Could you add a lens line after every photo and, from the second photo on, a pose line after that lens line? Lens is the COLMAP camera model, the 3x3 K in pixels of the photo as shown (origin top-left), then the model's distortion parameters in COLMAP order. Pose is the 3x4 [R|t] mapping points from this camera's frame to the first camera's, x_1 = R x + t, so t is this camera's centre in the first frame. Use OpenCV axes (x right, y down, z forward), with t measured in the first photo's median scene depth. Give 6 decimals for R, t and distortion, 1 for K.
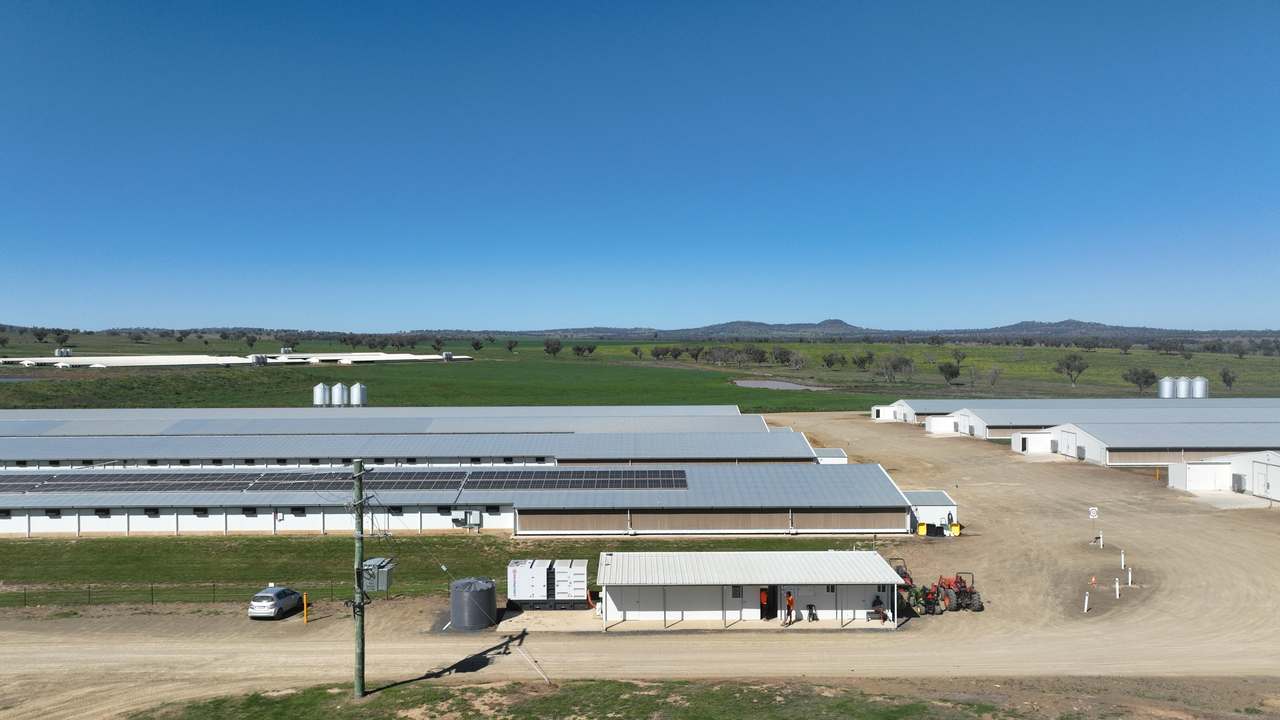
lens RADIAL K [[910.1, 0, 639.7], [0, 910.1, 345.5], [0, 0, 1]] dist [0.005782, 0.003014]
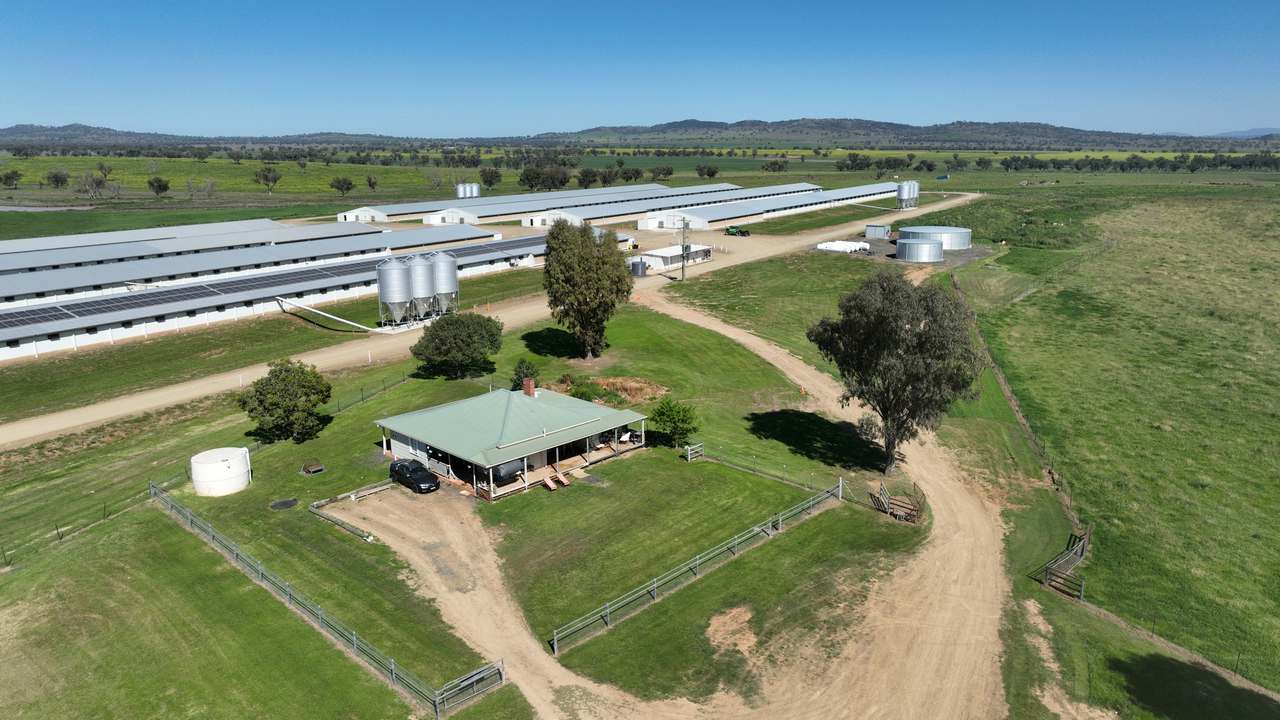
lens RADIAL K [[905.8, 0, 640.0], [0, 905.8, 360.0], [0, 0, 1]] dist [0.009369, 0.007838]
pose [[0.546092, -0.197624, 0.814081, -0.249633], [0.010588, 0.973327, 0.229179, -0.010511], [-0.837658, -0.116534, 0.533619, -0.059472]]
